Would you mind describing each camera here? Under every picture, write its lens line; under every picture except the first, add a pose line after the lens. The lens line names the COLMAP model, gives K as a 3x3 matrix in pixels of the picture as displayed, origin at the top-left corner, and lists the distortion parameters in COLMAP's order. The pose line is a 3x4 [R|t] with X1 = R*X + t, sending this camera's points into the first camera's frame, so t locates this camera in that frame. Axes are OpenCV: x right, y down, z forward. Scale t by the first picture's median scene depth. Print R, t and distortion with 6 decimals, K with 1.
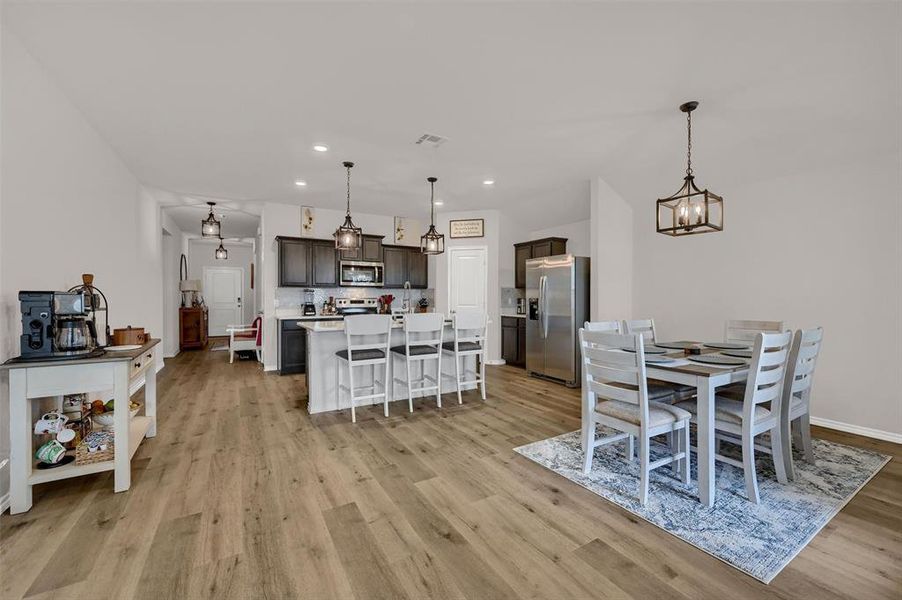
lens RADIAL K [[360.4, 0, 451.0], [0, 360.4, 300.0], [0, 0, 1]] dist [-0.001525, -0.000107]
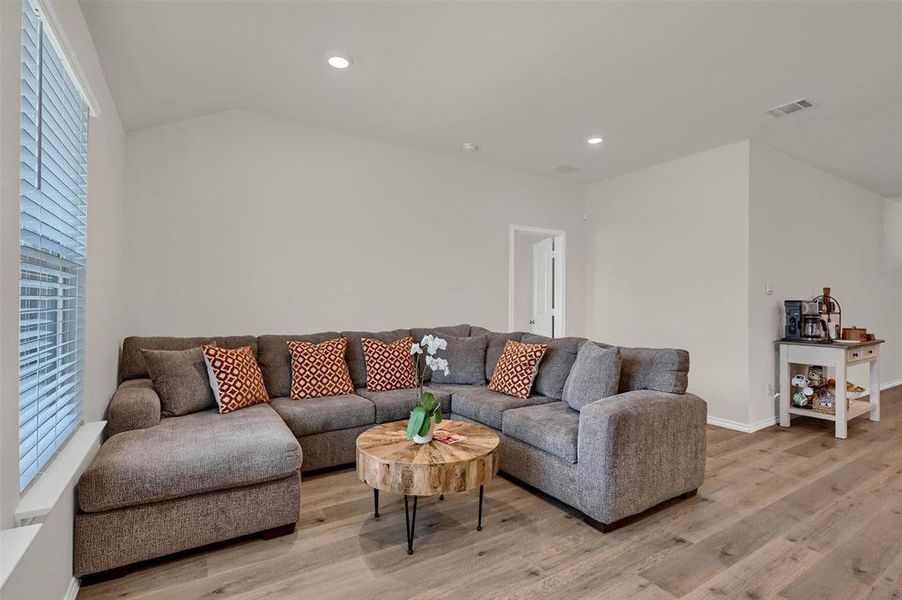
lens RADIAL K [[430.2, 0, 454.1], [0, 430.2, 298.1], [0, 0, 1]] dist [-0.001920, -0.000166]
pose [[0.018508, -0.008928, -0.999789, 0.300214], [-0.013609, 0.999865, -0.009181, 0.001601], [0.999736, 0.013776, 0.018384, -0.226232]]
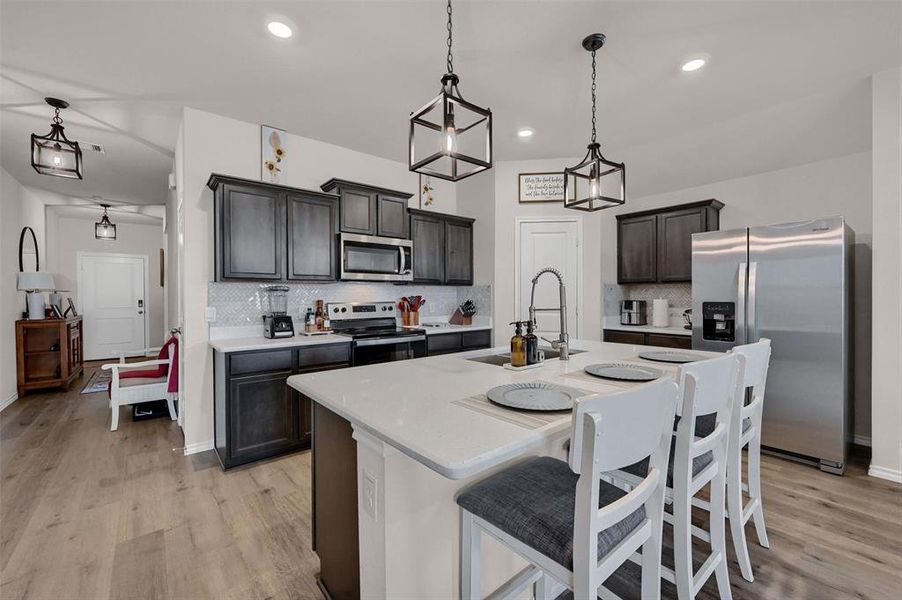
lens RADIAL K [[368.8, 0, 454.6], [0, 368.8, 299.0], [0, 0, 1]] dist [-0.002590, -0.000221]
pose [[0.987139, -0.007706, 0.159677, -0.236543], [0.007233, 0.999968, 0.003541, -0.012415], [-0.159699, -0.002341, 0.987163, 0.450184]]
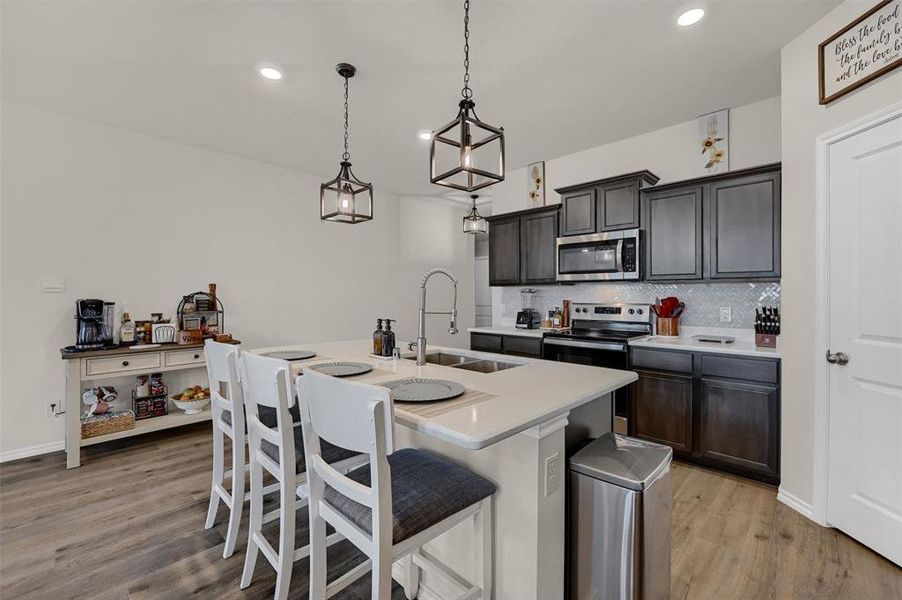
lens RADIAL K [[374.7, 0, 457.5], [0, 374.7, 298.2], [0, 0, 1]] dist [0.000929, 0.000221]
pose [[0.274529, 0.002470, -0.961576, 0.233089], [-0.005435, 0.999985, 0.001017, -0.013367], [0.961563, 0.004947, 0.274539, 0.706691]]
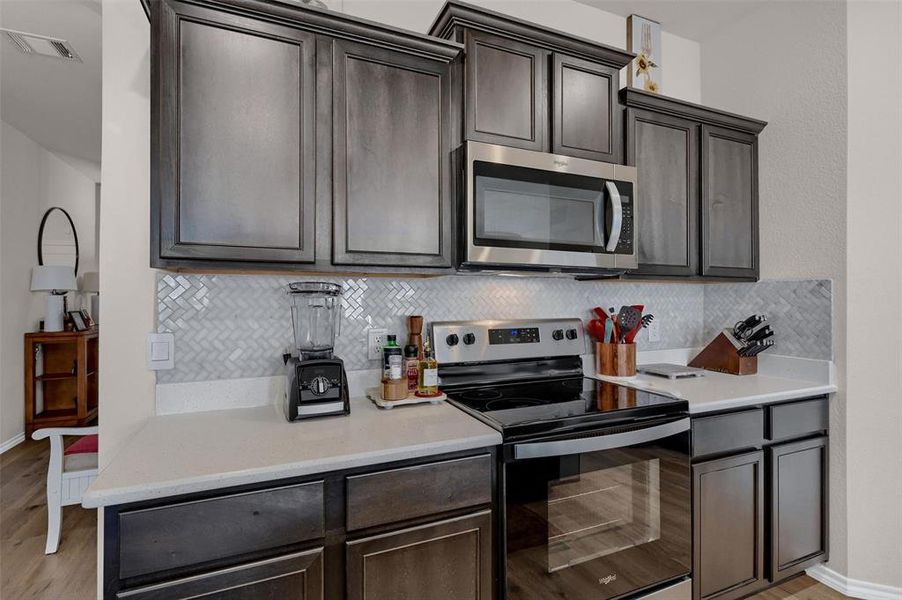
lens RADIAL K [[430.2, 0, 454.1], [0, 430.2, 298.1], [0, 0, 1]] dist [-0.001920, -0.000166]
pose [[0.992969, -0.001473, -0.118368, -0.295941], [0.000869, 0.999986, -0.005149, -0.020558], [0.118374, 0.005010, 0.992956, 0.788532]]
